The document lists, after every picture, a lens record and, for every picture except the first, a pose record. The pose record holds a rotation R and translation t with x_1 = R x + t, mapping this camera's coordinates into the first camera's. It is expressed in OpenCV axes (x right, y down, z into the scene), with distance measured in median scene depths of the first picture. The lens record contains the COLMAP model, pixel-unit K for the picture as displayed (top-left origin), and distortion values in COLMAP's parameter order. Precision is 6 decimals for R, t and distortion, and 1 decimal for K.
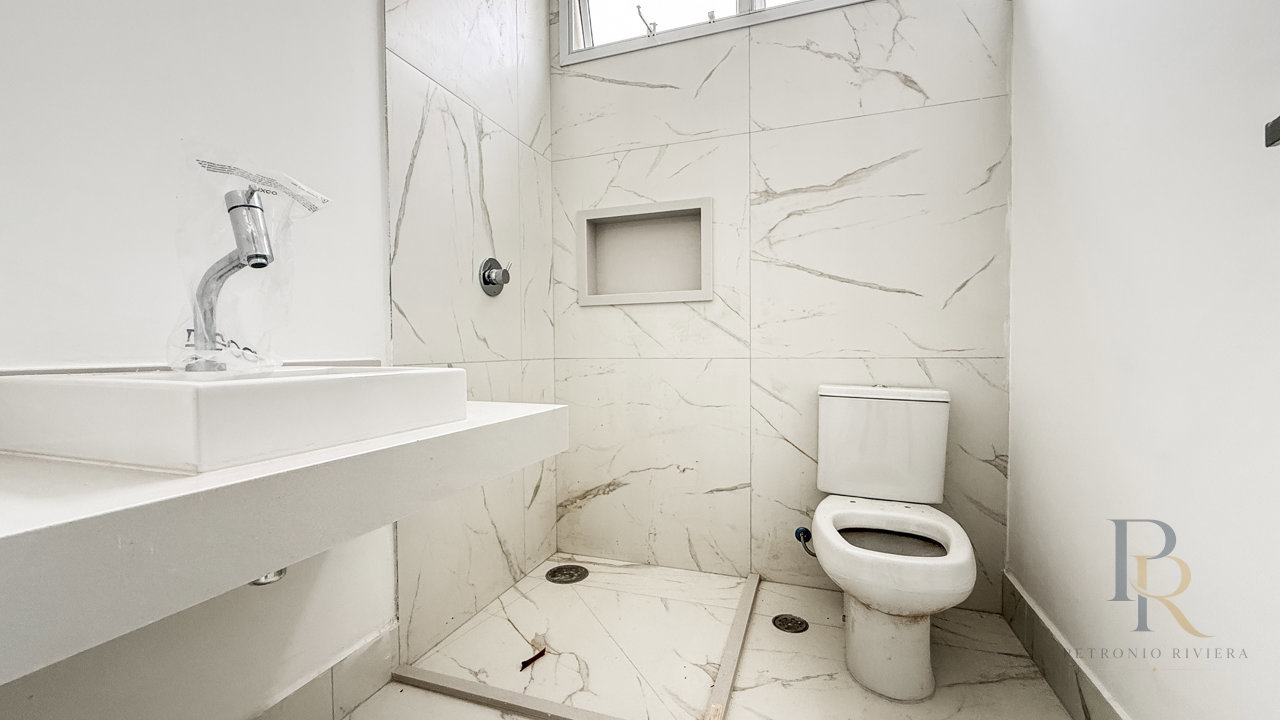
lens RADIAL K [[510.0, 0, 633.8], [0, 510.0, 362.6], [0, 0, 1]] dist [0.000231, 0.000444]
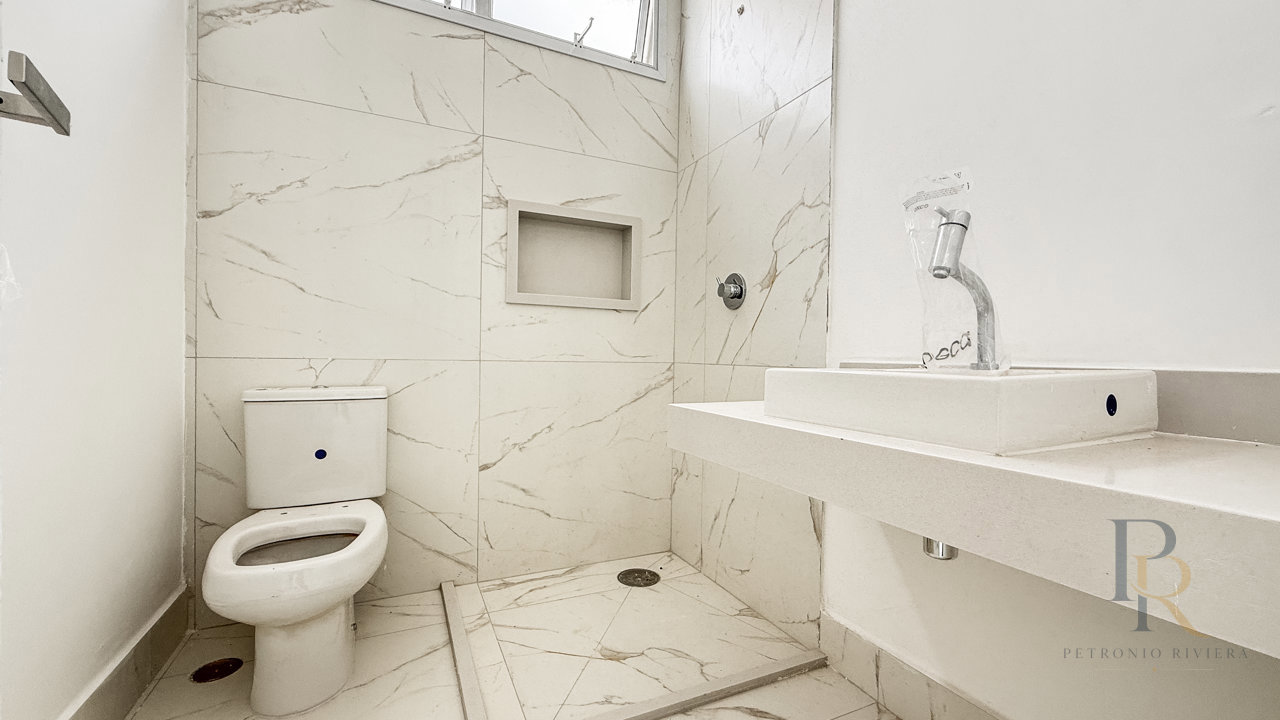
lens RADIAL K [[503.6, 0, 640.0], [0, 503.6, 360.0], [0, 0, 1]] dist [-0.000652, 0.000032]
pose [[0.702541, 0.009176, 0.711584, -0.583565], [-0.001105, 0.999930, -0.011803, 0.002129], [-0.711642, 0.007506, 0.702502, 0.203860]]
